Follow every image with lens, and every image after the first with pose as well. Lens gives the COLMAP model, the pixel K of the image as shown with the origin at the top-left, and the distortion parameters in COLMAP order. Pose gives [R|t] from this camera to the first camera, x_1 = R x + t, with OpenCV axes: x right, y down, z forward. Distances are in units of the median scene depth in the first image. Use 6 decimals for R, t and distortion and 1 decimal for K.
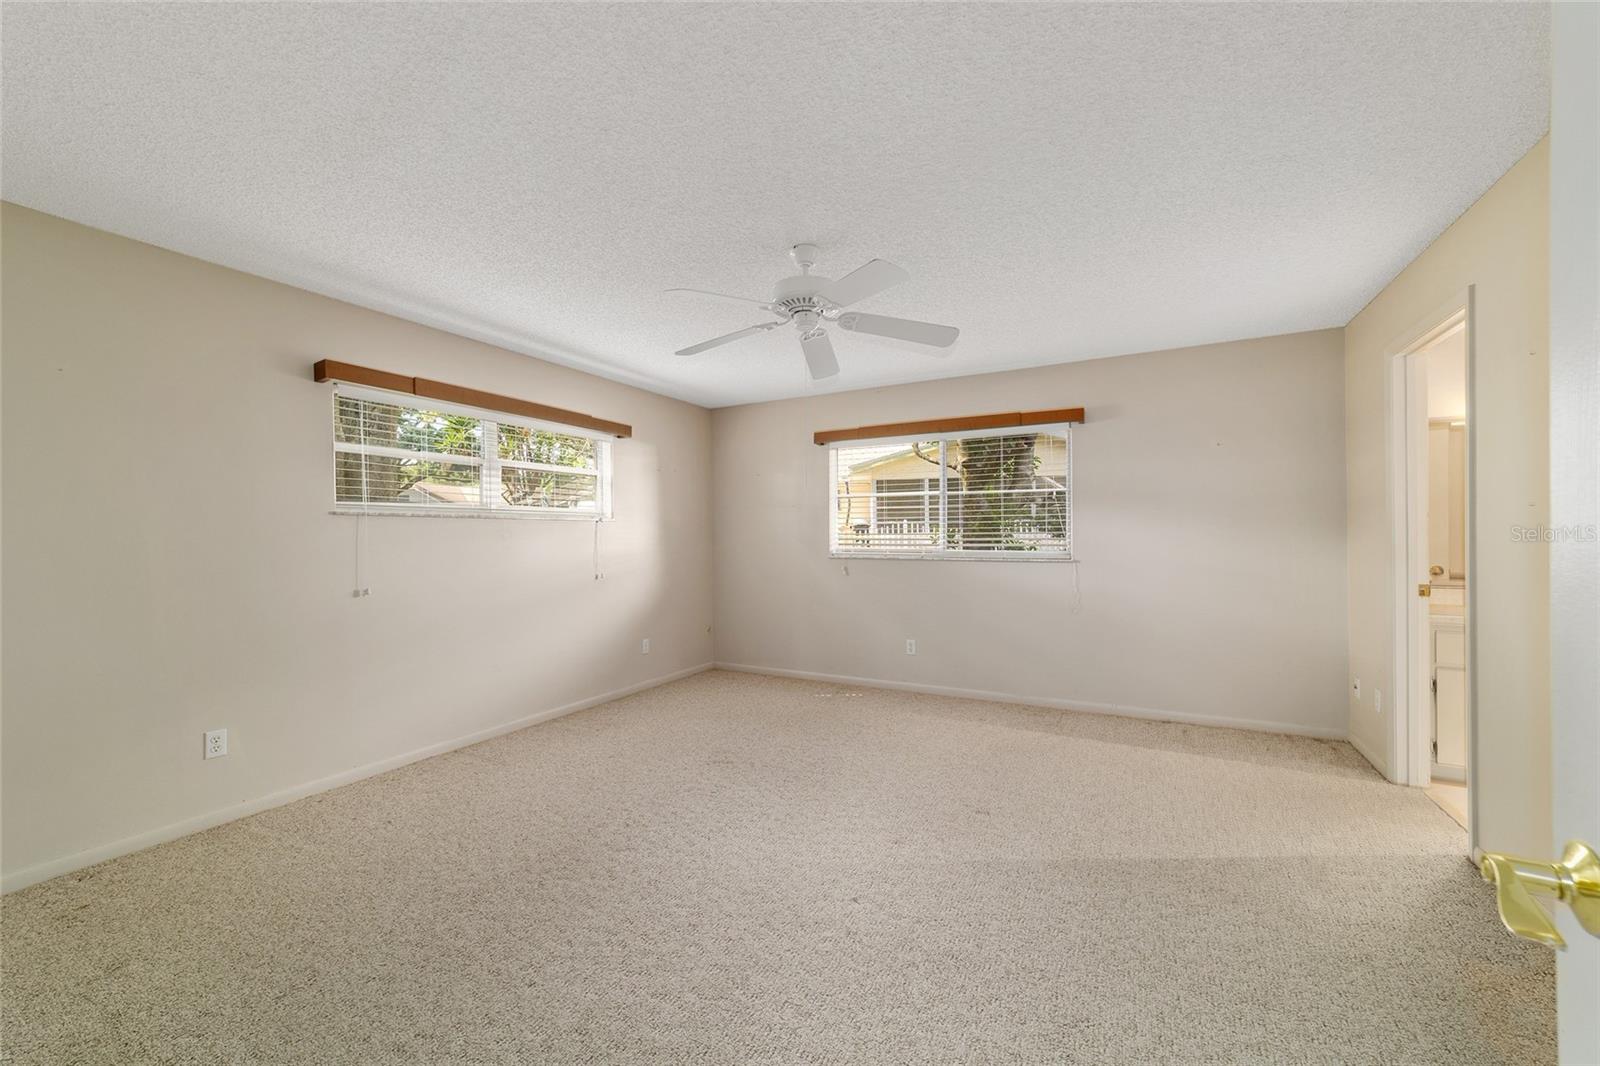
lens RADIAL K [[613.9, 0, 796.6], [0, 613.9, 533.6], [0, 0, 1]] dist [-0.015174, 0.008190]
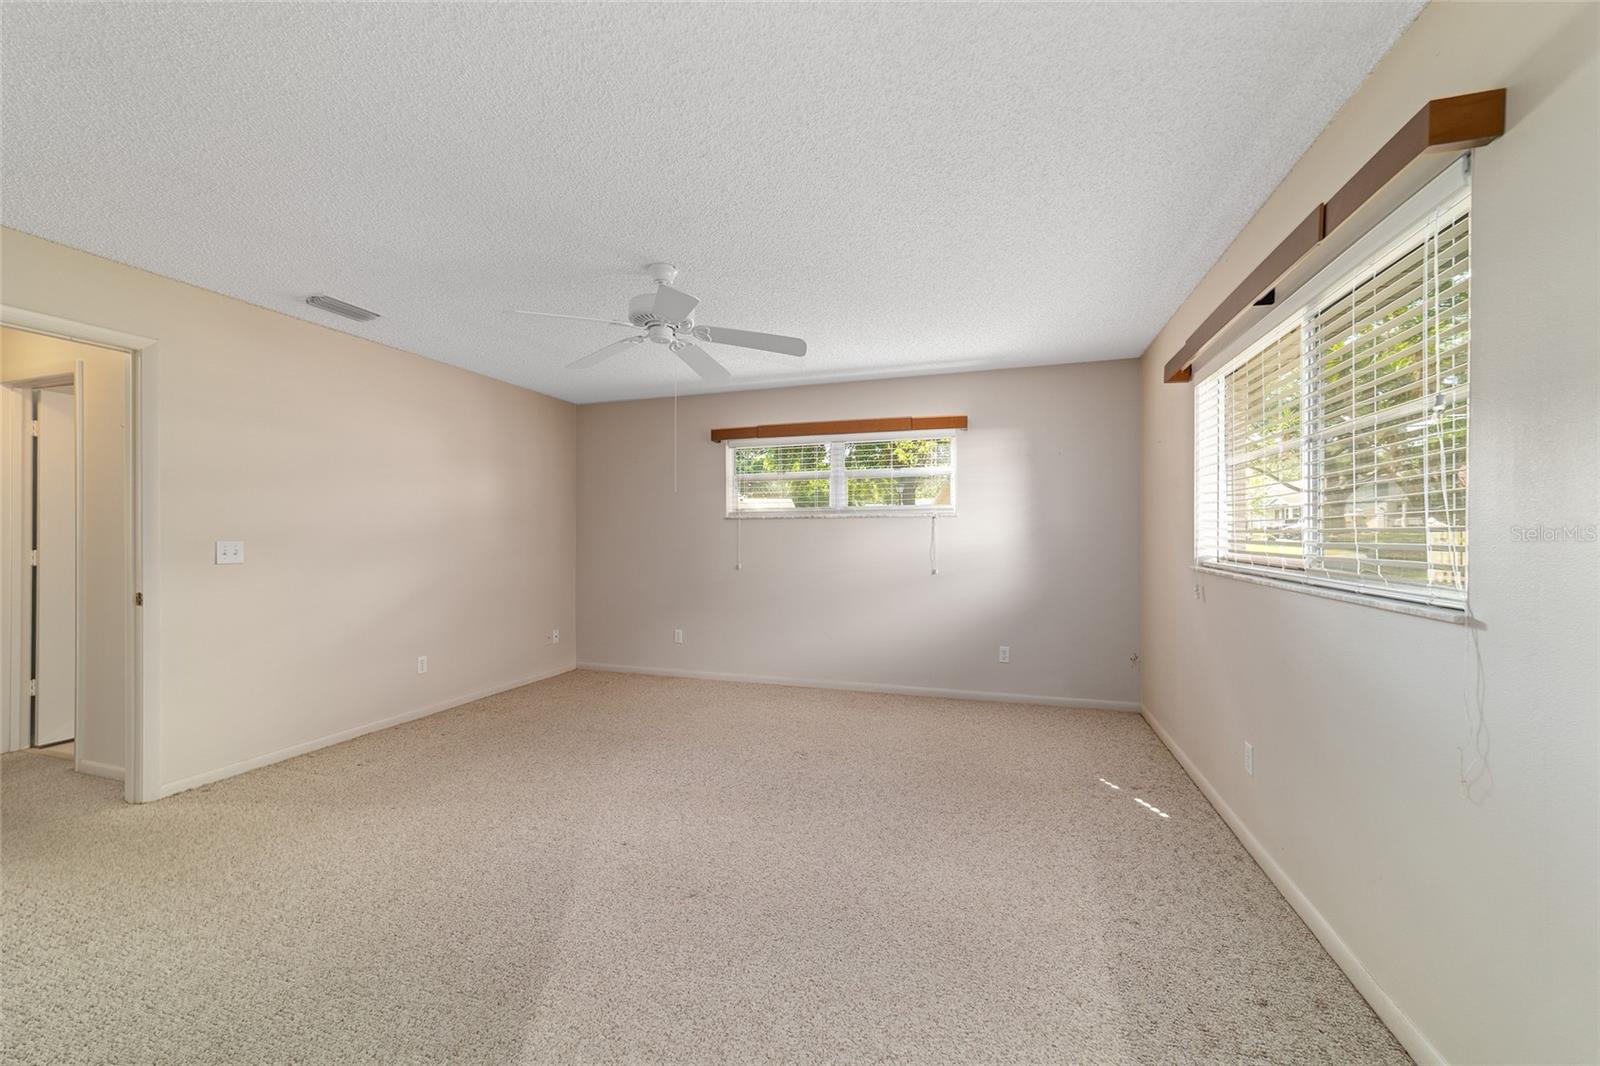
lens RADIAL K [[613.9, 0, 796.6], [0, 613.9, 533.6], [0, 0, 1]] dist [-0.015174, 0.008190]
pose [[0.182595, 0.002848, -0.983184, 0.795486], [0.007743, 0.999961, 0.004335, 0.000077], [0.983158, -0.008404, 0.182566, 0.735720]]
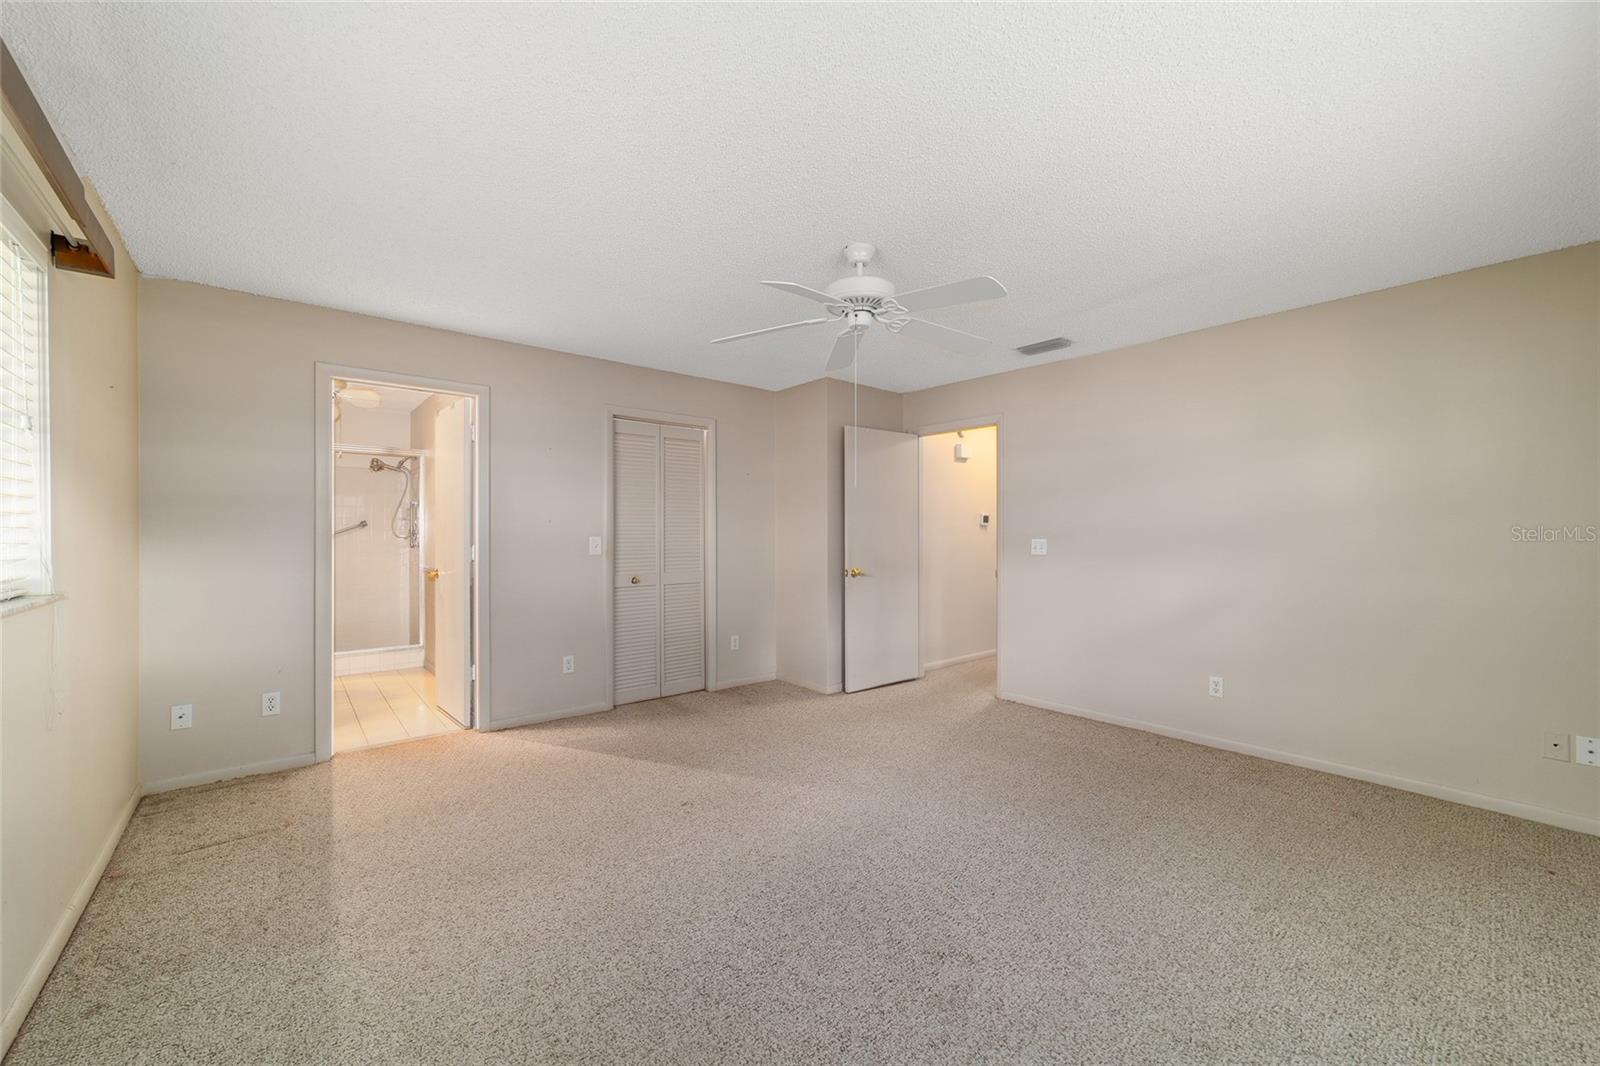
lens RADIAL K [[613.9, 0, 796.6], [0, 613.9, 533.6], [0, 0, 1]] dist [-0.015174, 0.008190]
pose [[-0.934684, 0.007610, 0.355398, -0.172692], [0.003331, 0.999914, -0.012653, 0.010849], [-0.355463, -0.010642, -0.934630, 1.404396]]
